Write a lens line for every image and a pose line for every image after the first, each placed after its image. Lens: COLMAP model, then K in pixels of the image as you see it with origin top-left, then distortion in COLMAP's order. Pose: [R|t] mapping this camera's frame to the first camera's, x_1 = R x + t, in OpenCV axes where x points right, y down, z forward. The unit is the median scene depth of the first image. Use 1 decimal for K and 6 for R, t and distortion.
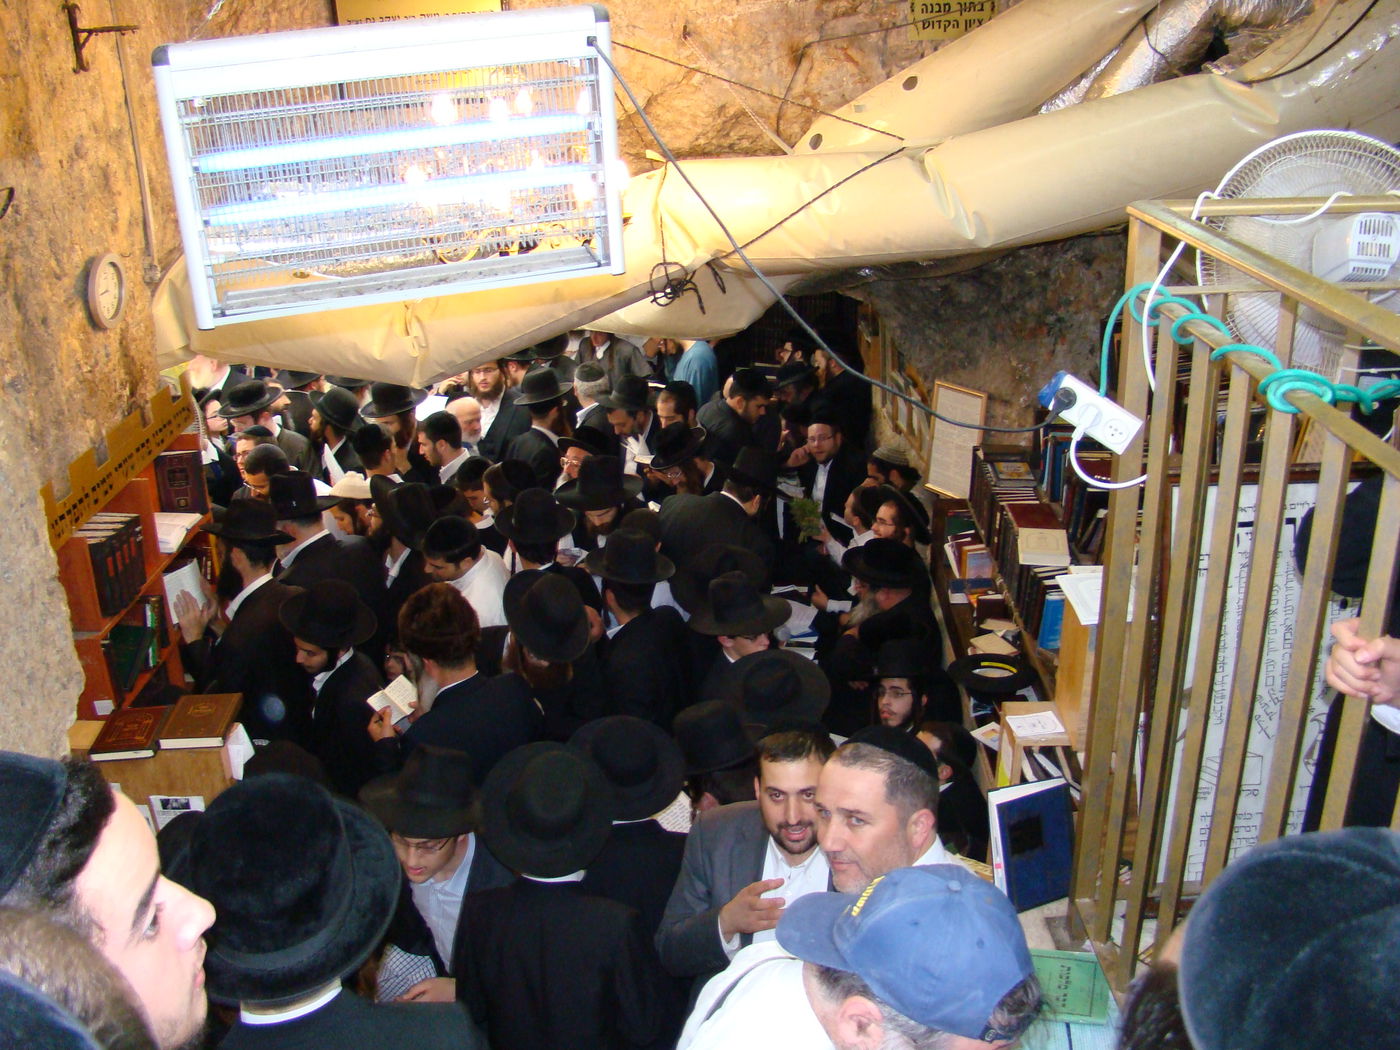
lens RADIAL K [[1217.0, 0, 697.1], [0, 1217.0, 517.6], [0, 0, 1]] dist [-0.115656, 0.030488]
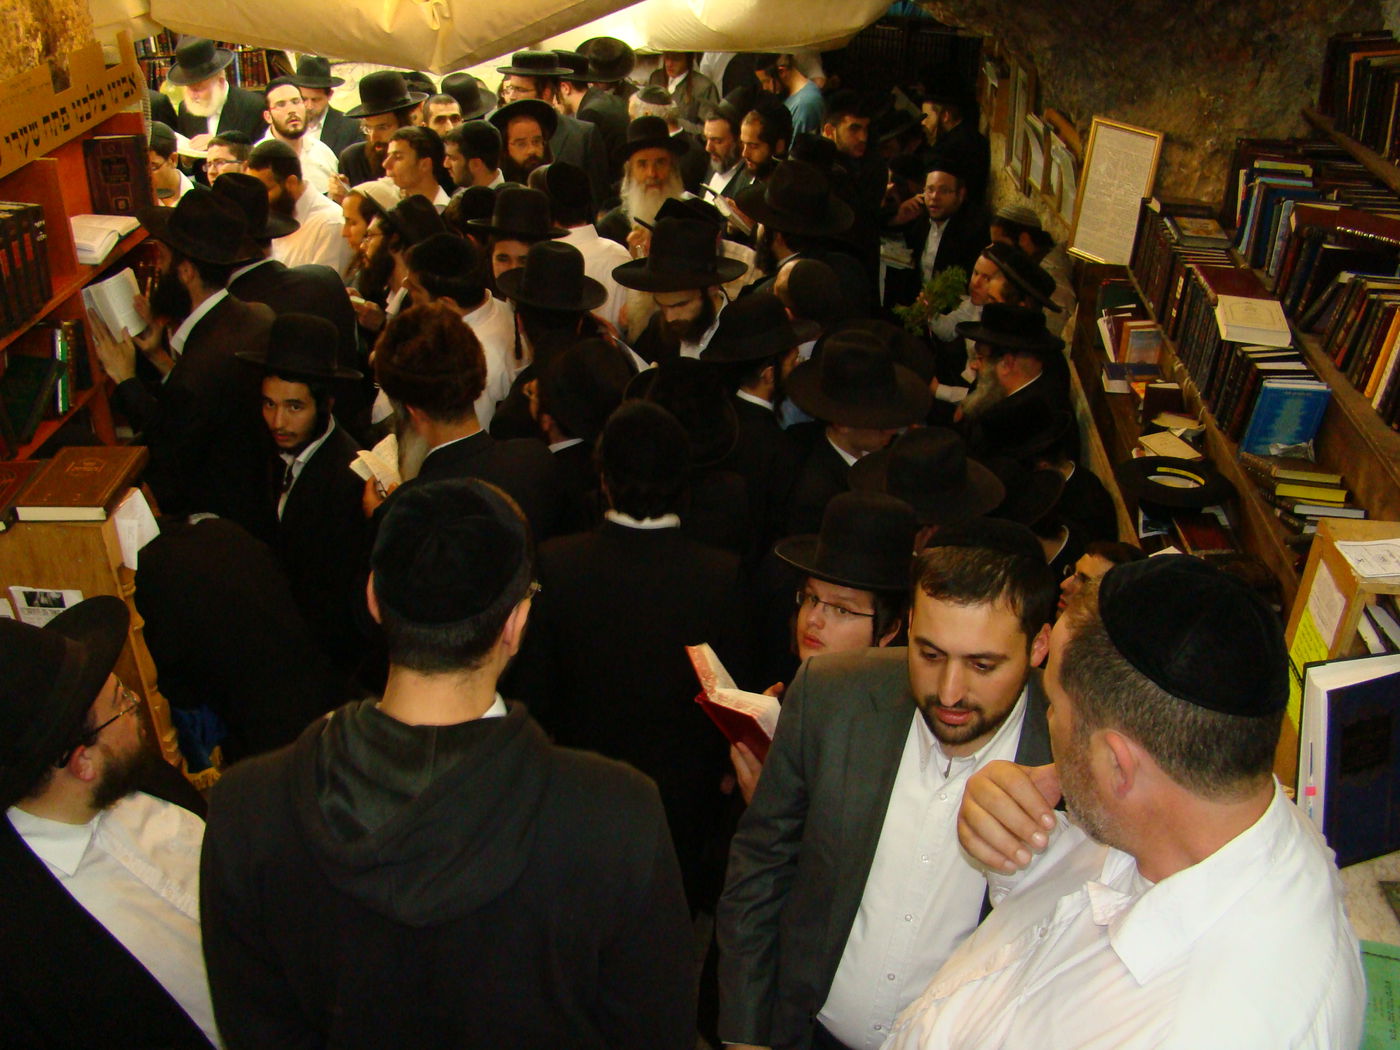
lens RADIAL K [[1217.0, 0, 694.8], [0, 1217.0, 517.6], [0, 0, 1]] dist [-0.115656, 0.030488]
pose [[0.997039, 0.060365, -0.047642, -0.013179], [-0.051590, 0.984480, 0.167743, 0.032899], [0.057028, -0.164788, 0.984679, 0.197852]]
